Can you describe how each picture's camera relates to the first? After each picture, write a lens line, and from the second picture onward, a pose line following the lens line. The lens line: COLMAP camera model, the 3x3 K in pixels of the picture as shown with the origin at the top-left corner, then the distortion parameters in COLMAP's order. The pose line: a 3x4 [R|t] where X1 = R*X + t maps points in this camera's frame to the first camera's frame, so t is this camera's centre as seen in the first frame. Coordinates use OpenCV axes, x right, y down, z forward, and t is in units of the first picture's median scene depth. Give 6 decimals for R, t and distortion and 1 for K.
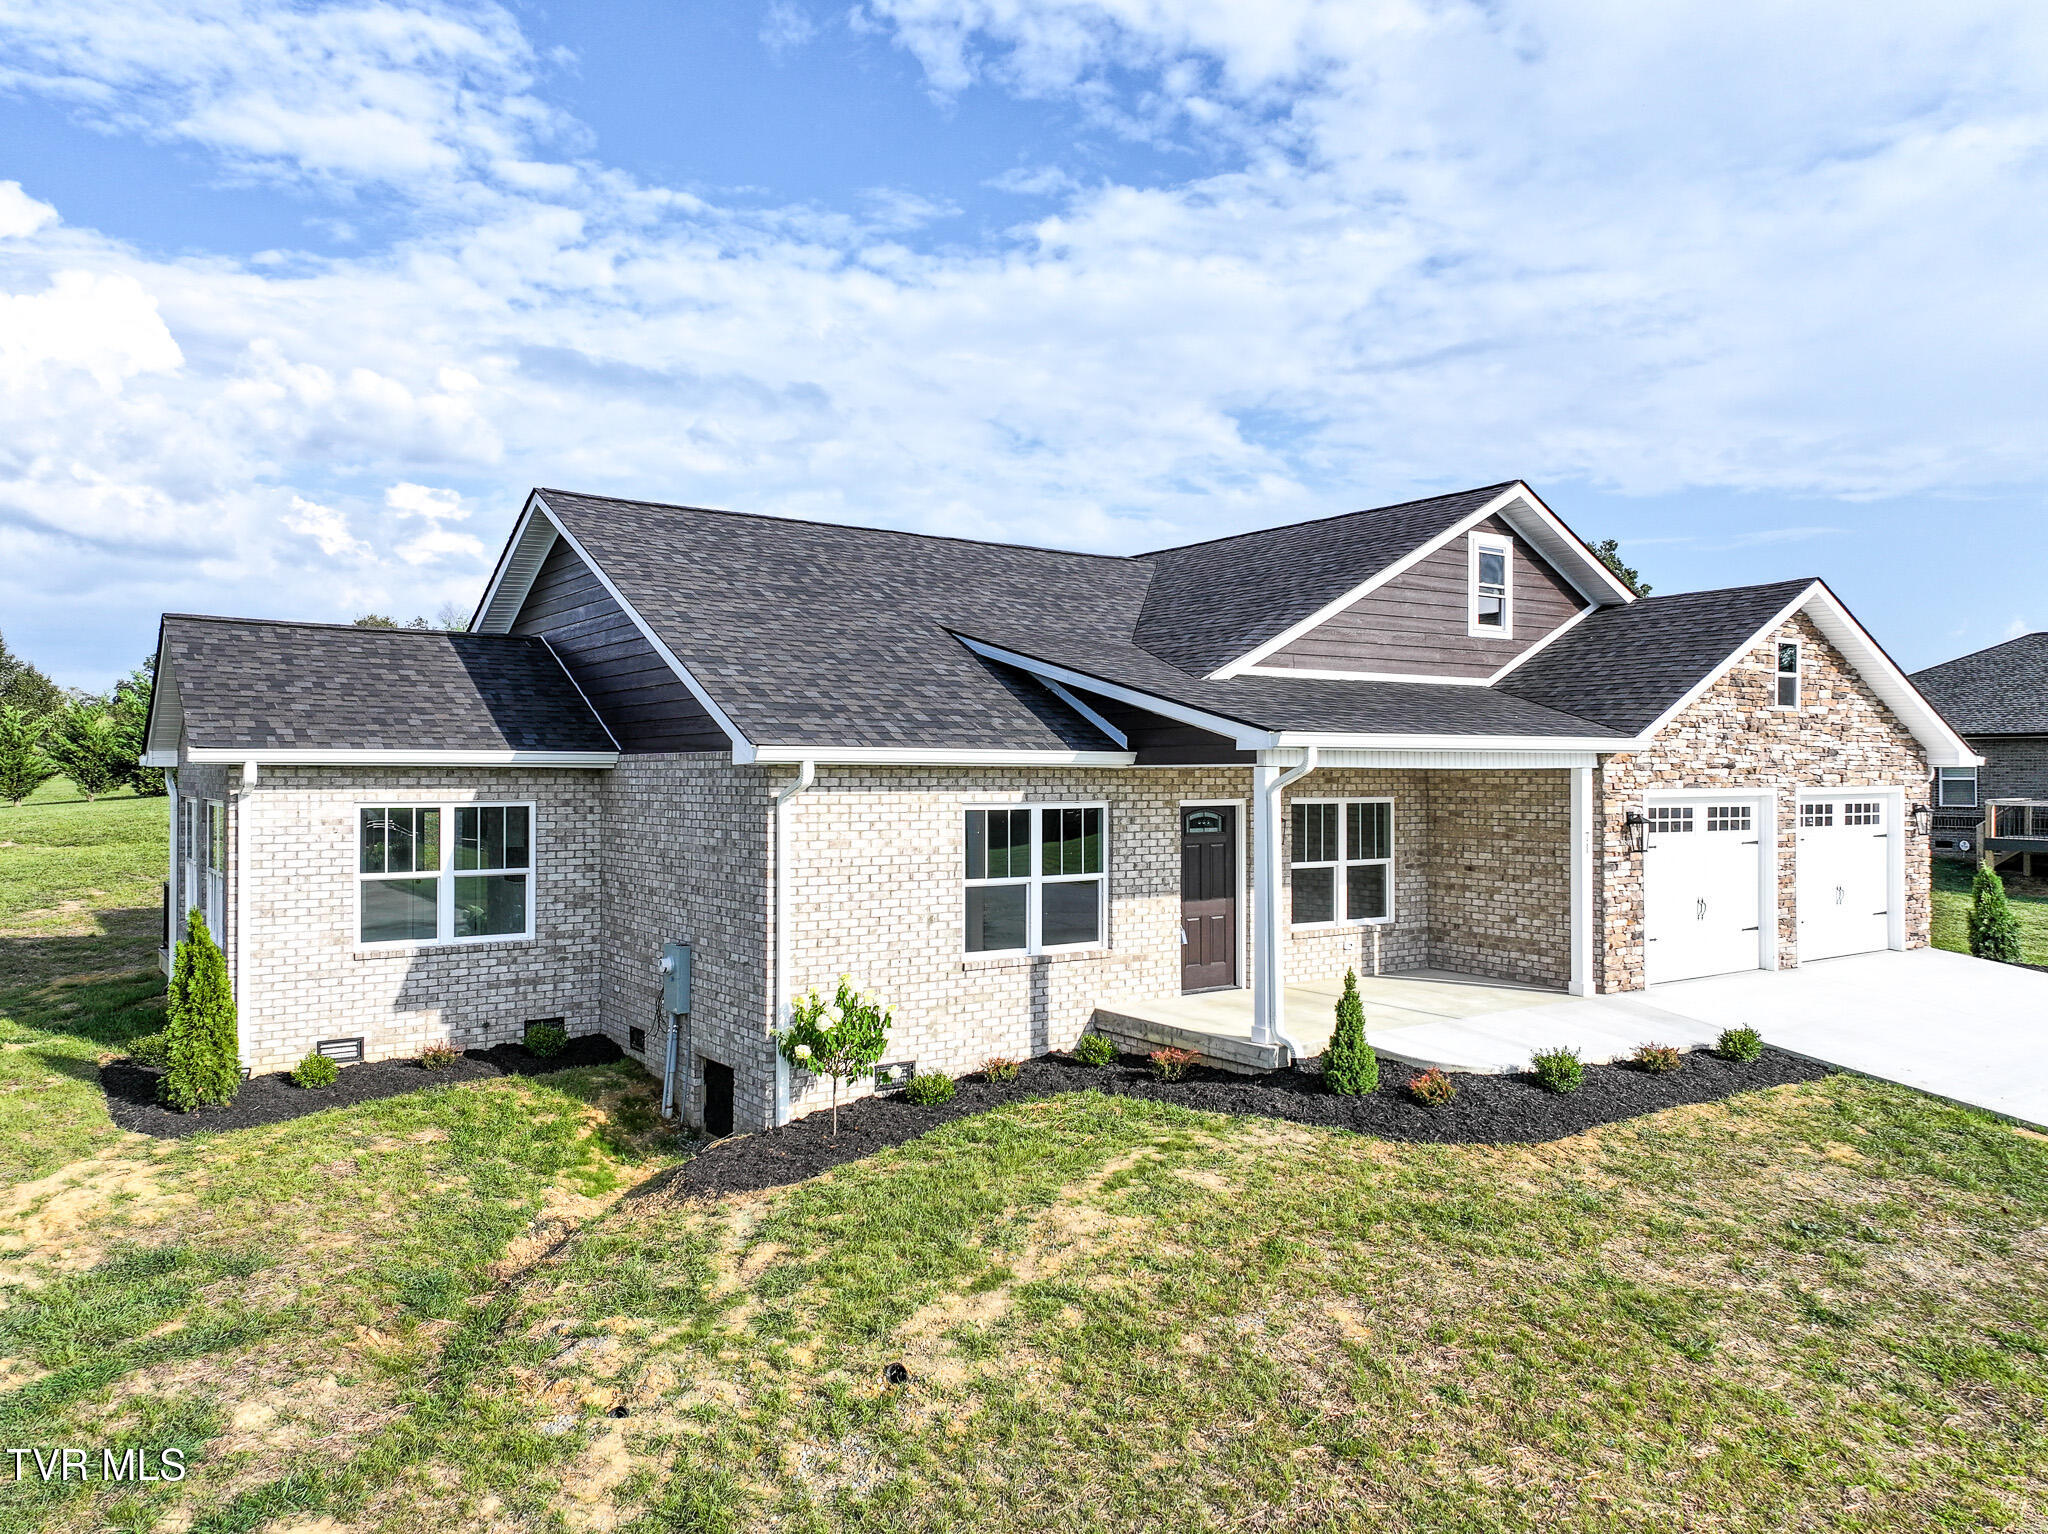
lens RADIAL K [[1427.9, 0, 1020.2], [0, 1427.9, 772.8], [0, 0, 1]] dist [0.004556, 0.009384]
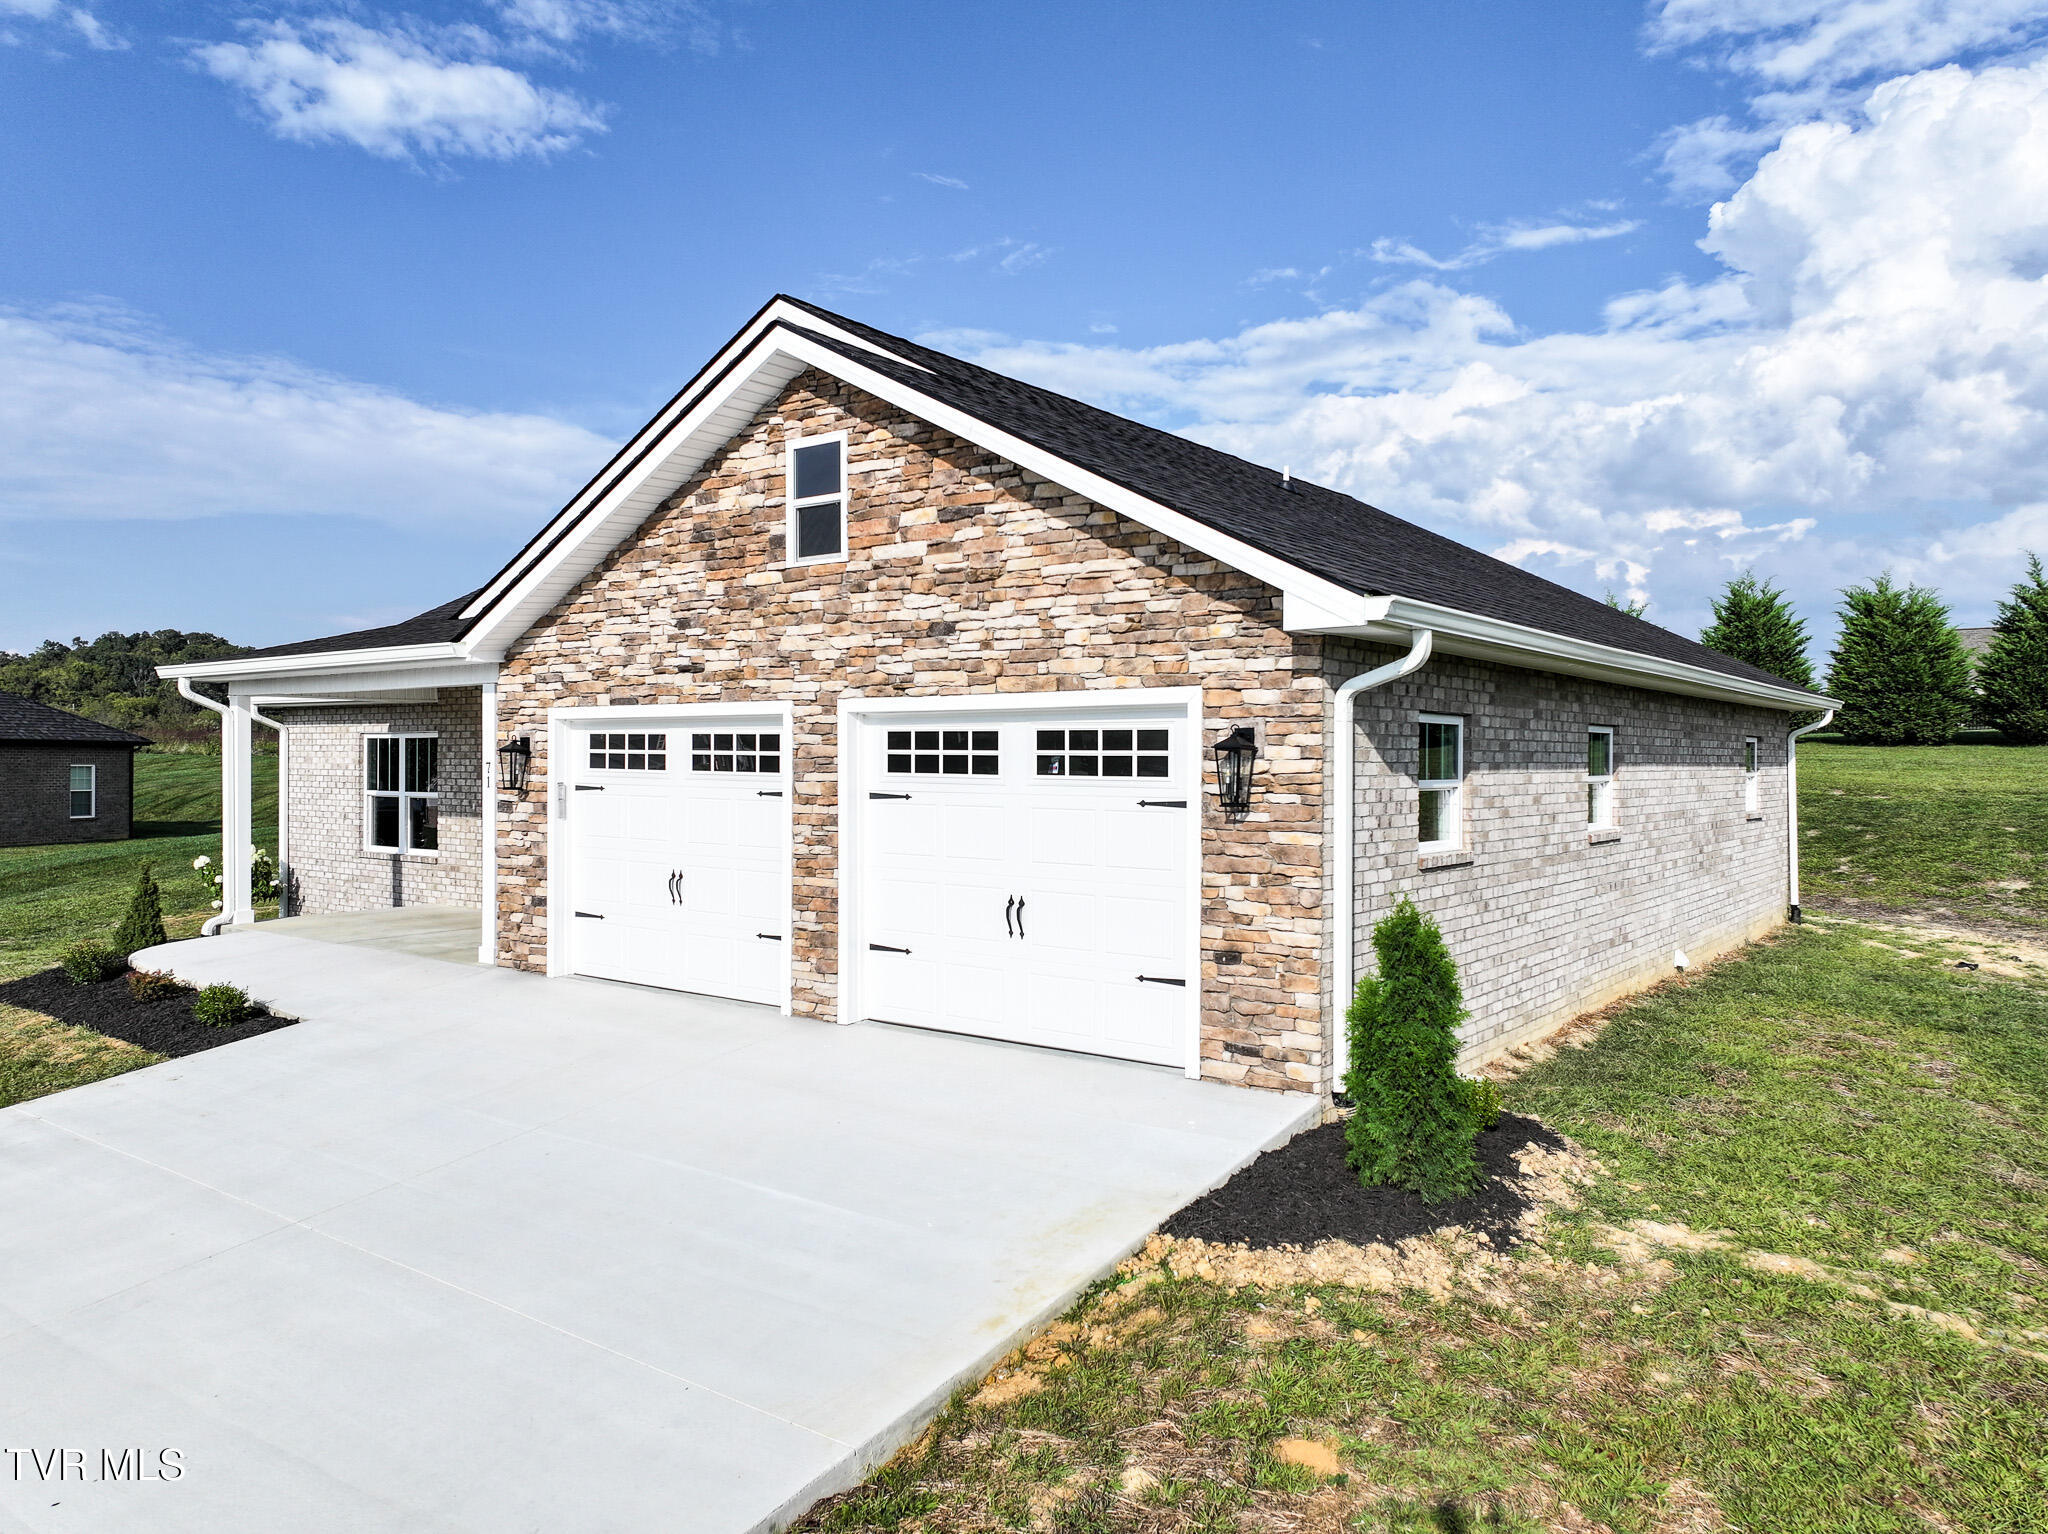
lens RADIAL K [[1427.9, 0, 1036.8], [0, 1427.9, 761.6], [0, 0, 1]] dist [0.004556, 0.009384]
pose [[0.308289, 0.001572, -0.951291, 1.342308], [-0.004301, 0.999991, 0.000259, 0.041872], [0.951283, 0.004012, 0.308293, 1.107595]]
